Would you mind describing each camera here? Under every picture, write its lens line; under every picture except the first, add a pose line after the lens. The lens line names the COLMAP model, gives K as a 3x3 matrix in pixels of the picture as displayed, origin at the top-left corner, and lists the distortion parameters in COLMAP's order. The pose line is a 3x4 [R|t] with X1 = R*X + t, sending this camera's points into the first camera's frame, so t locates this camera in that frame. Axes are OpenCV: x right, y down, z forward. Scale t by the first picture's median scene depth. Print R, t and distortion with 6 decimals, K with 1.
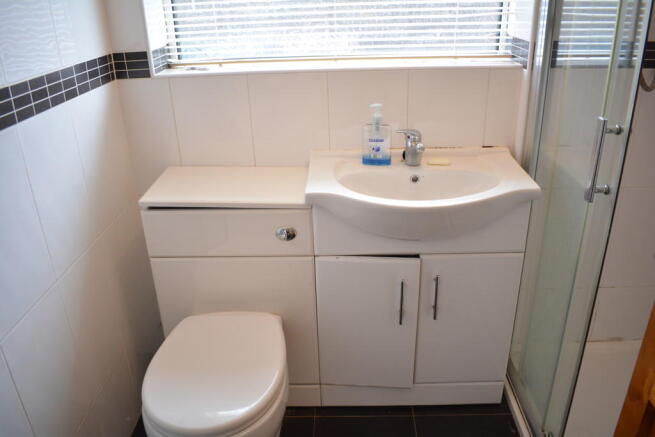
lens RADIAL K [[521.8, 0, 327.5], [0, 521.8, 218.5], [0, 0, 1]] dist [-0.086137, 0.000294]
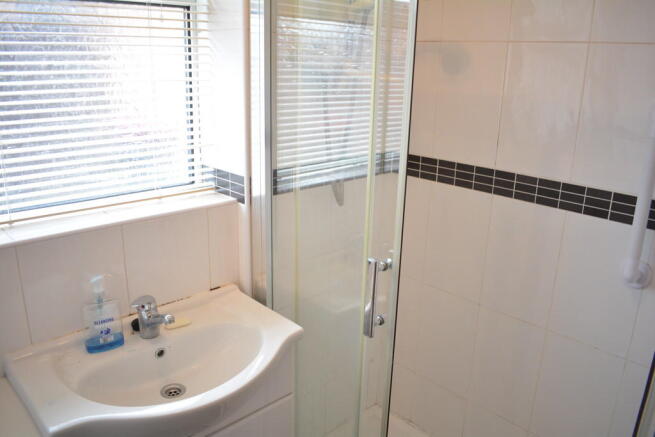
lens RADIAL K [[521.8, 0, 327.5], [0, 521.8, 218.5], [0, 0, 1]] dist [-0.086137, 0.000294]
pose [[0.716056, -0.158605, 0.679786, -0.164061], [0.255544, 0.965803, -0.043841, -0.179139], [-0.649586, 0.205108, 0.732099, 0.183304]]
